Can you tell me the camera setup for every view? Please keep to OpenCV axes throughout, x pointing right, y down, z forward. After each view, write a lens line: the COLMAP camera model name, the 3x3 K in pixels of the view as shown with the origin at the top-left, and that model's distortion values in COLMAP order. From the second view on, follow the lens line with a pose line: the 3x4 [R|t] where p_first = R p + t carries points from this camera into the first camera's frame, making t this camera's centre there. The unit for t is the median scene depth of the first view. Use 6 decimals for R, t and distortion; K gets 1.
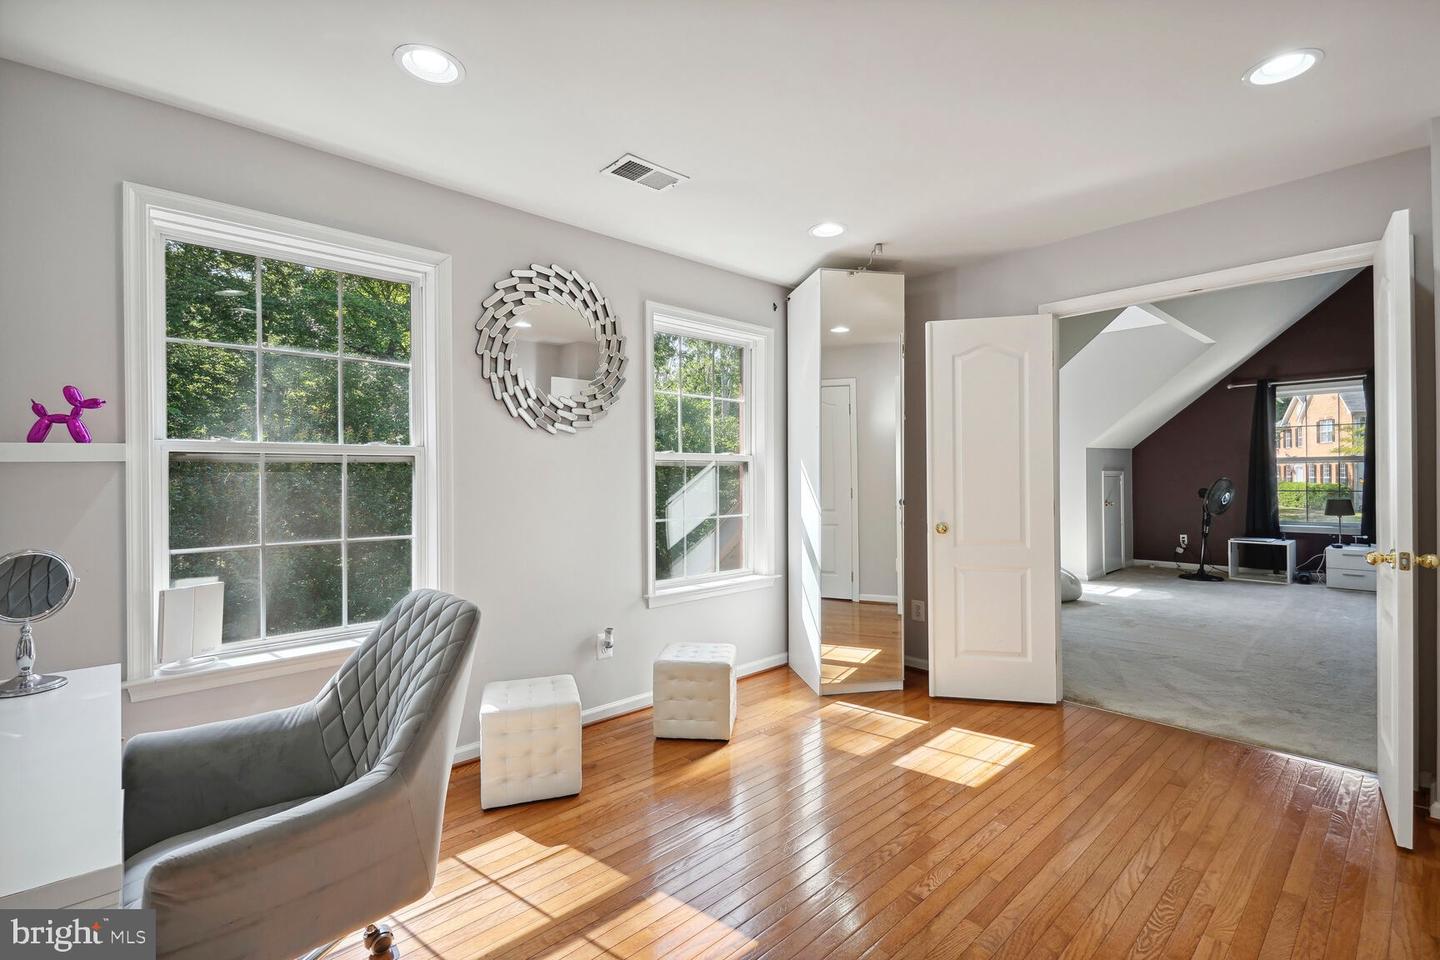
lens RADIAL K [[641.4, 0, 720.0], [0, 641.4, 480.0], [0, 0, 1]] dist [0.009956, -0.000308]
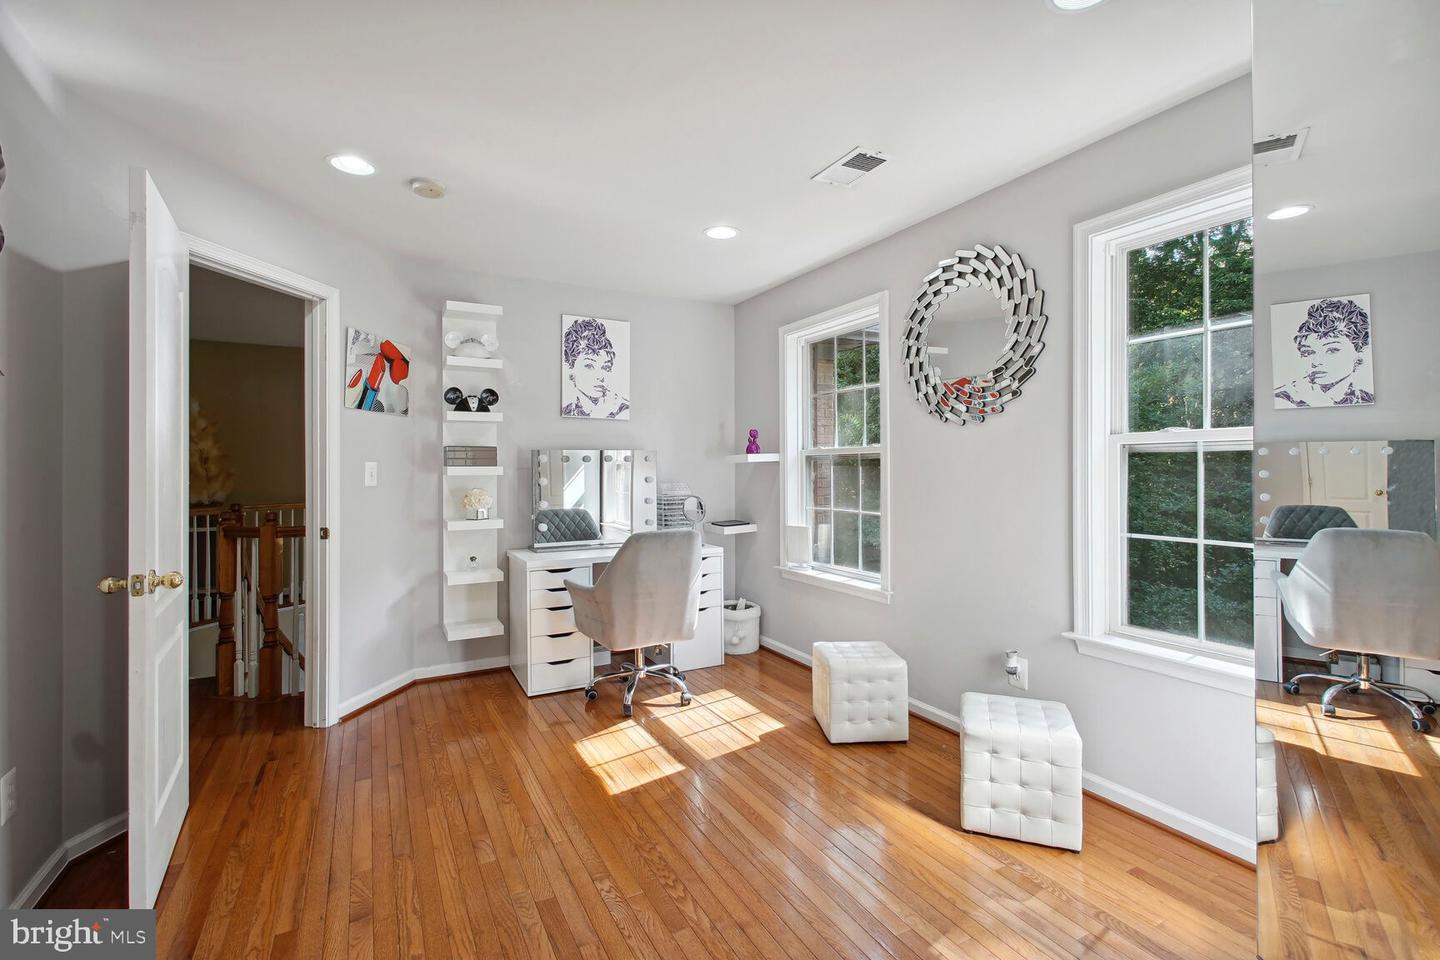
lens RADIAL K [[641.4, 0, 720.0], [0, 641.4, 480.0], [0, 0, 1]] dist [0.009956, -0.000308]
pose [[-0.249264, 0.021931, -0.968187, 0.823946], [0.000295, 0.999745, 0.022570, -0.012726], [0.968436, 0.005341, -0.249207, 0.952845]]
